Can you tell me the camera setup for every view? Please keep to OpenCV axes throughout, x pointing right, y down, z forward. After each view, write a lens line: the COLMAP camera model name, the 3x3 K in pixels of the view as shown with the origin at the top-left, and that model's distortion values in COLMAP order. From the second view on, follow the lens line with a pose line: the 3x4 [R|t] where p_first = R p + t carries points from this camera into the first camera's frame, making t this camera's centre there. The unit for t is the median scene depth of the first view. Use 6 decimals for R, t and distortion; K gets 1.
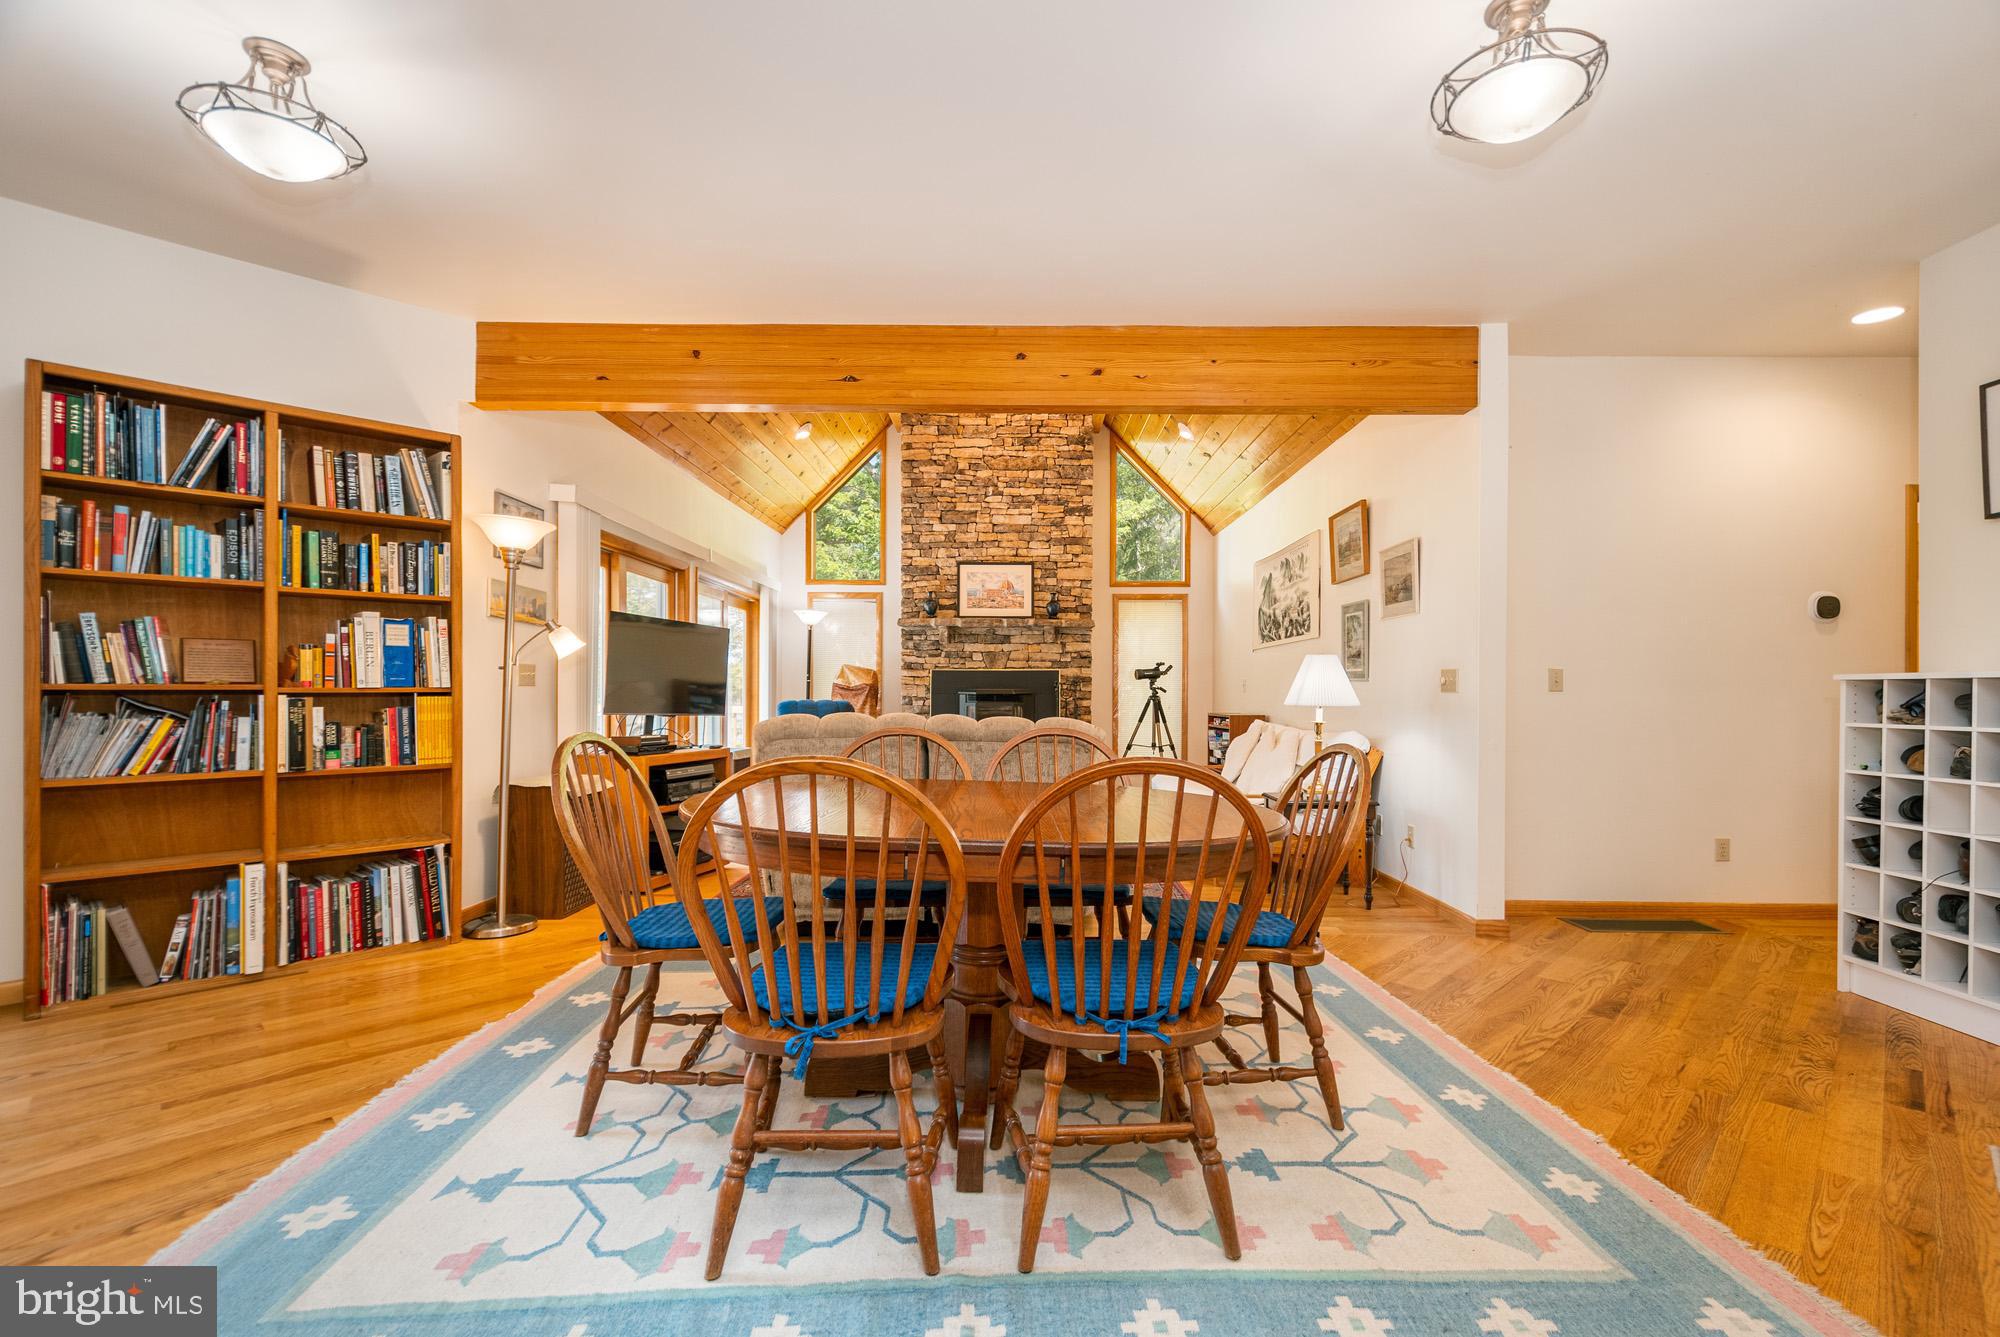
lens RADIAL K [[887.4, 0, 1031.5], [0, 887.4, 697.0], [0, 0, 1]] dist [0.001914, -0.002034]
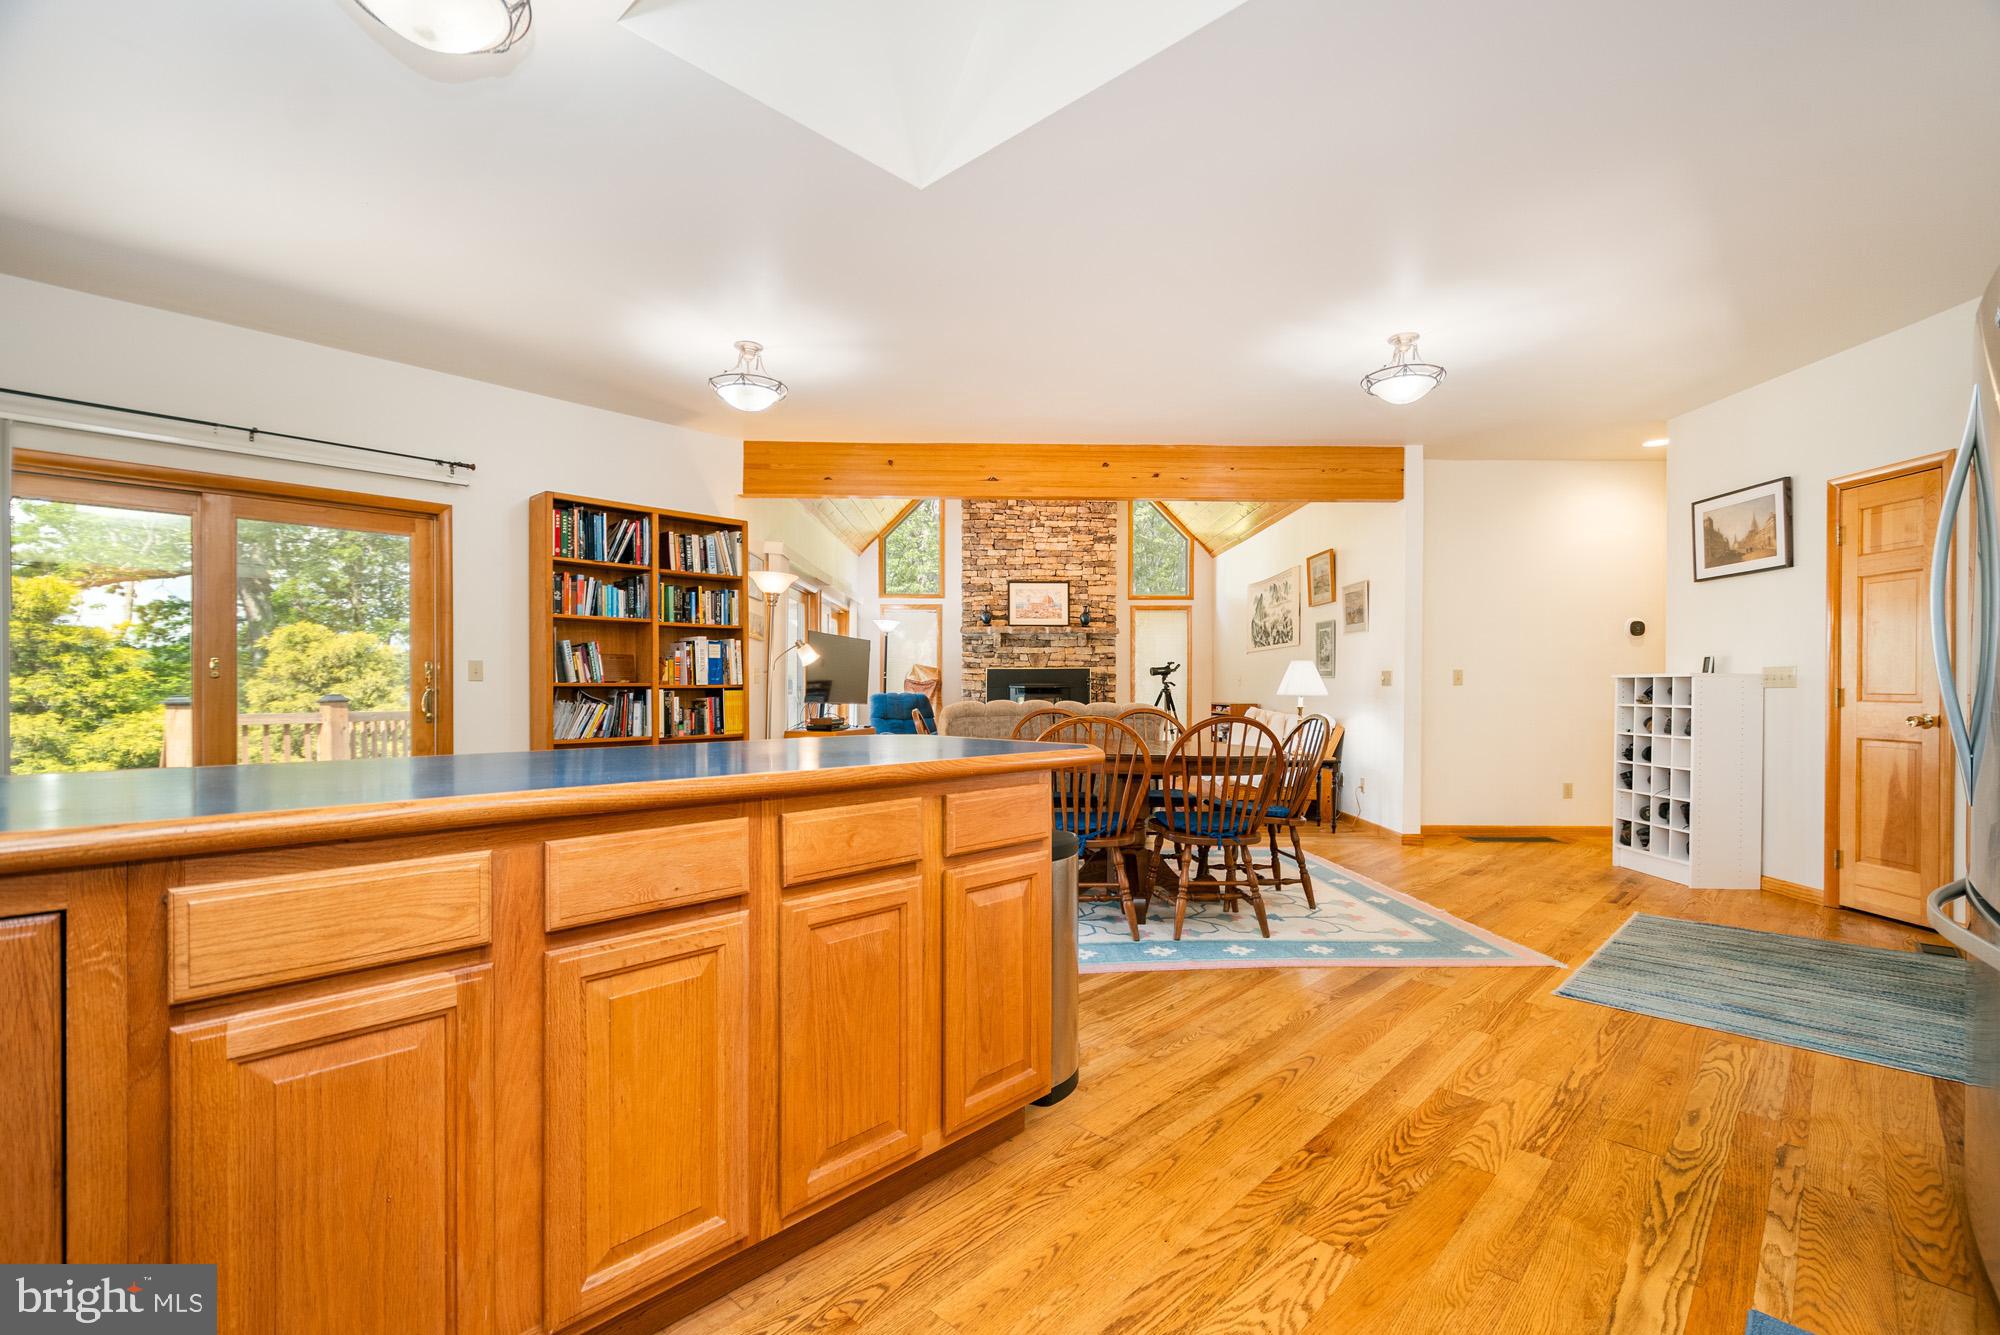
lens RADIAL K [[890.0, 0, 1034.0], [0, 890.0, 695.5], [0, 0, 1]] dist [0.002671, -0.001154]
pose [[0.999609, -0.002850, 0.027808, -0.173689], [0.002699, 0.999981, 0.005464, 0.001354], [-0.027823, -0.005387, 0.999598, -0.507531]]
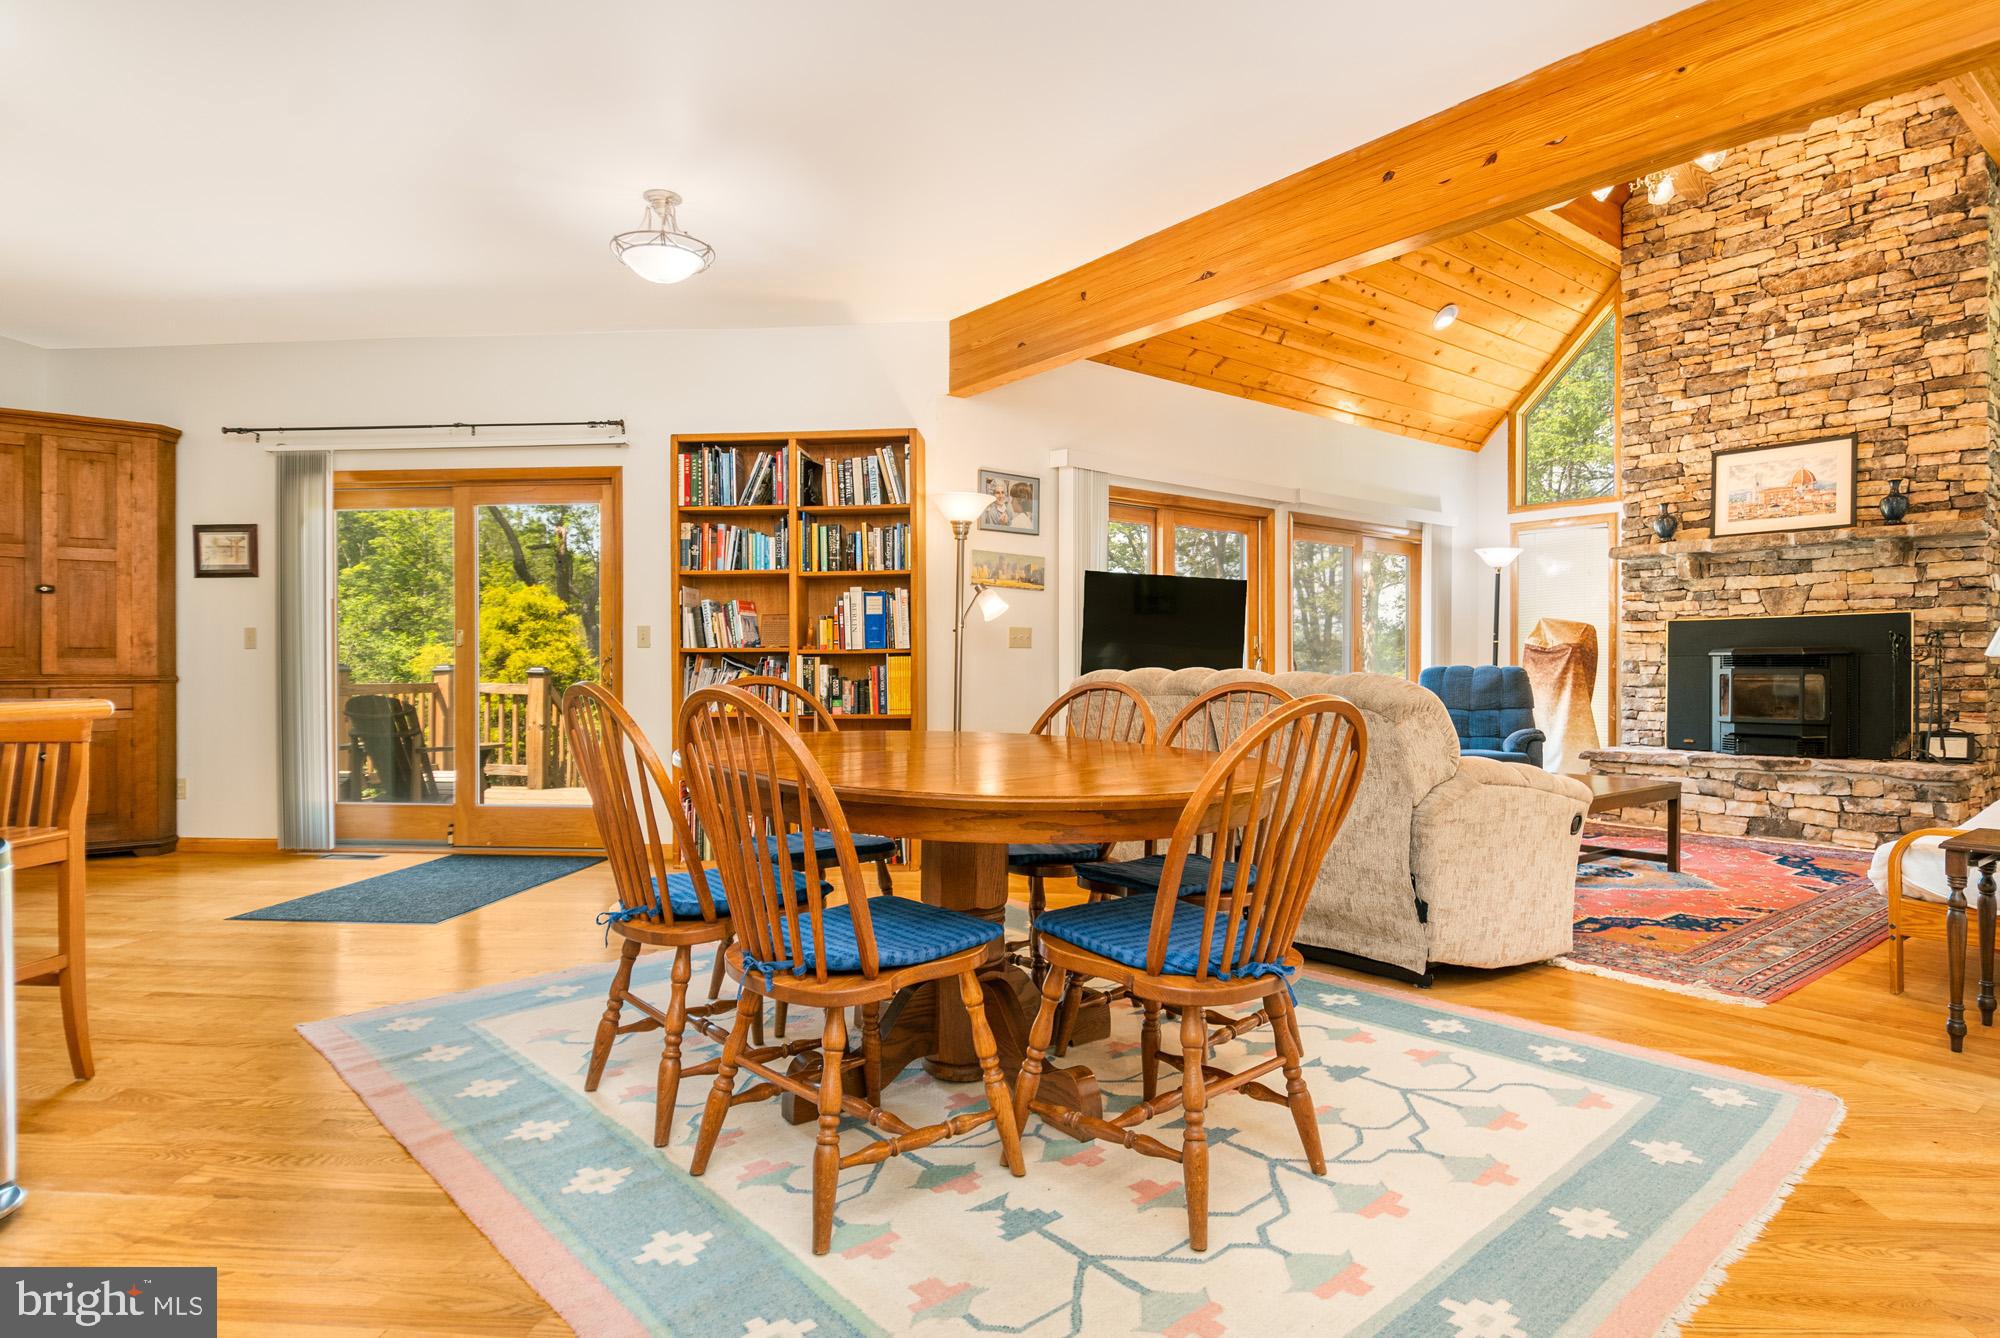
lens RADIAL K [[1105.2, 0, 998.8], [0, 1105.2, 679.2], [0, 0, 1]] dist [0.004950, -0.009016]
pose [[0.616278, 0.002325, -0.787526, 0.493333], [0.000835, 0.999993, 0.003606, 0.022005], [0.787529, -0.002880, 0.616271, 0.188421]]
